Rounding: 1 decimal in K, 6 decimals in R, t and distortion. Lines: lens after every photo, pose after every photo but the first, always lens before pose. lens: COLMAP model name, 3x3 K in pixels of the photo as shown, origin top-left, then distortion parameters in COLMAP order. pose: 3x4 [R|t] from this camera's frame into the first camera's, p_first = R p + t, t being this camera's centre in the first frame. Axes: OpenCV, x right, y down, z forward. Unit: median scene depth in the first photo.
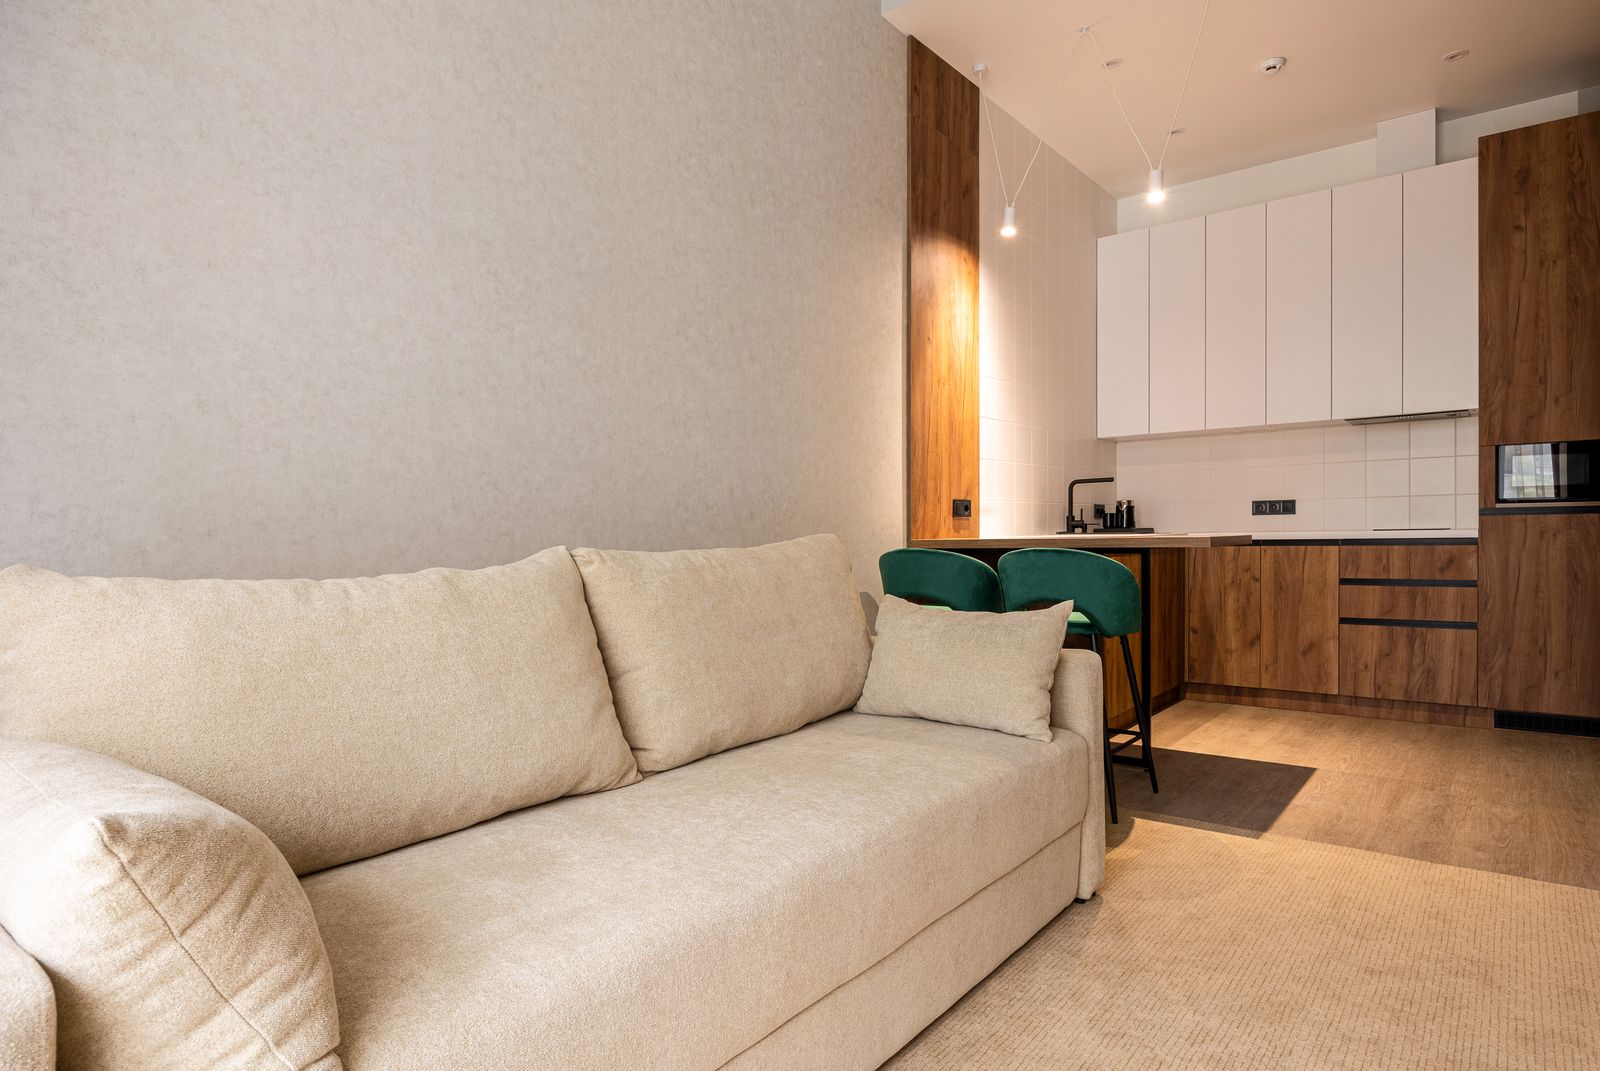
lens RADIAL K [[884.4, 0, 800.0], [0, 884.4, 535.5], [0, 0, 1]] dist [-0.001696, -0.000181]
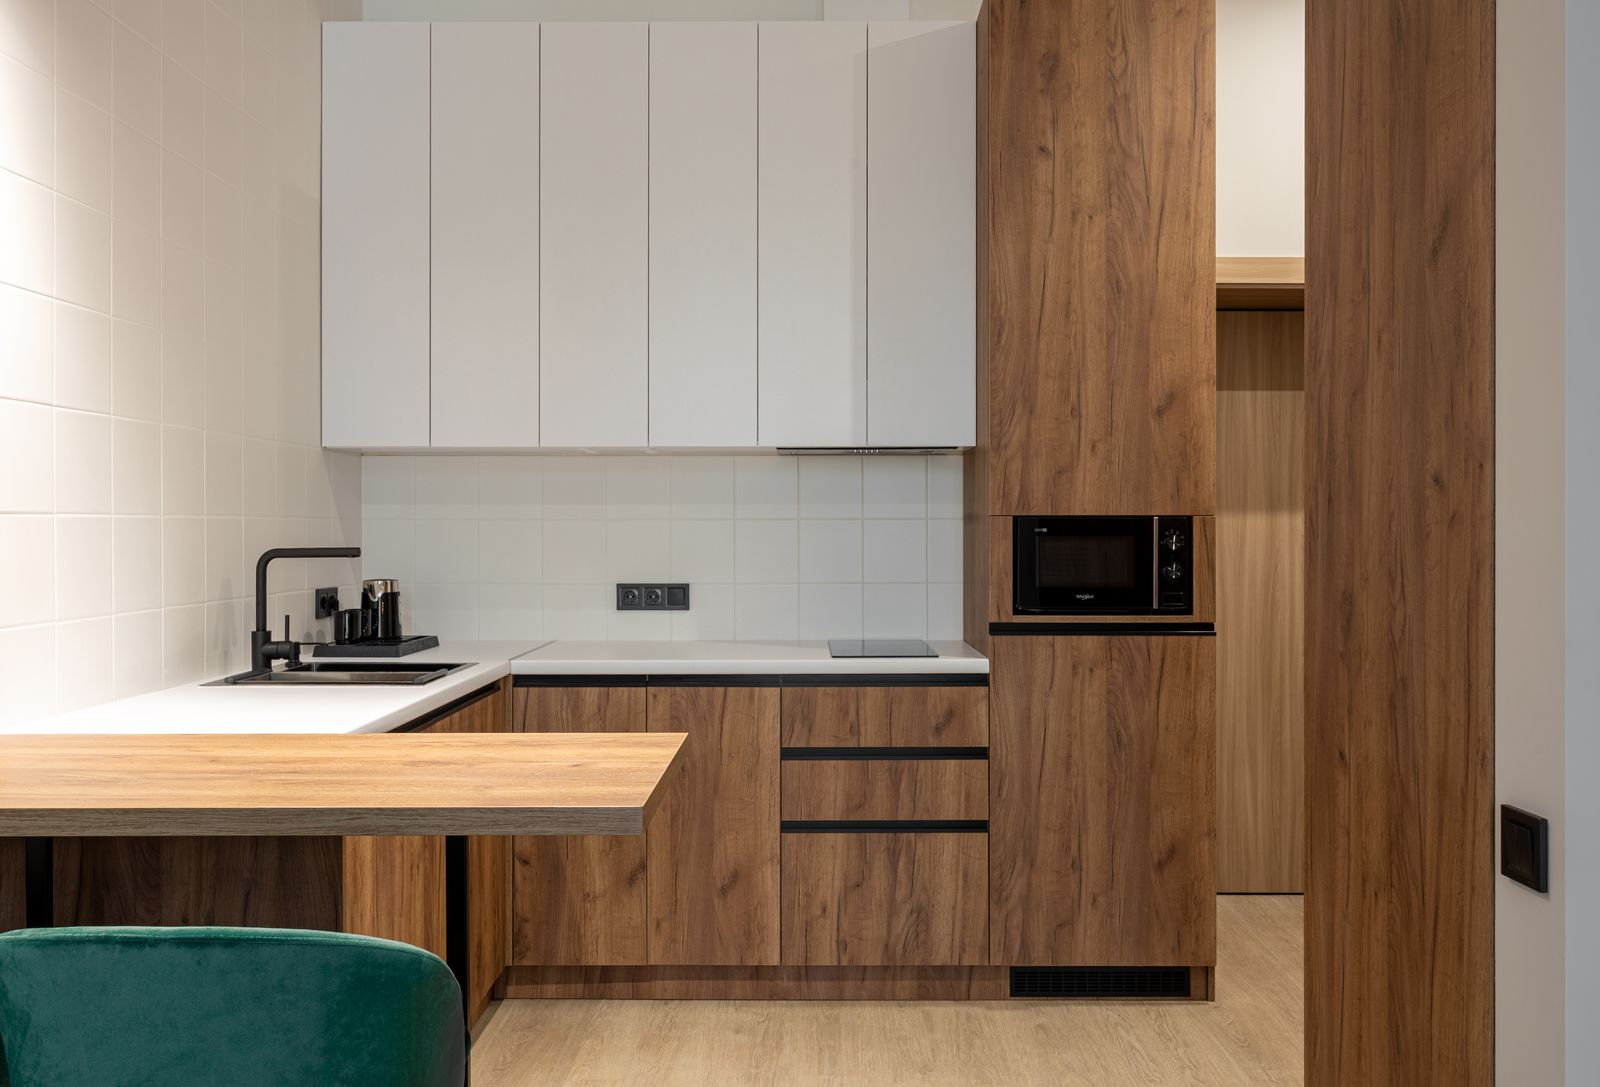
lens RADIAL K [[1274.9, 0, 800.0], [0, 1274.9, 543.5], [0, 0, 1]] dist [-0.000435, -0.000599]
pose [[0.772002, -0.004652, 0.635603, 0.132080], [-0.001453, 0.999958, 0.009084, -0.085522], [-0.635618, -0.007936, 0.771963, 0.409511]]
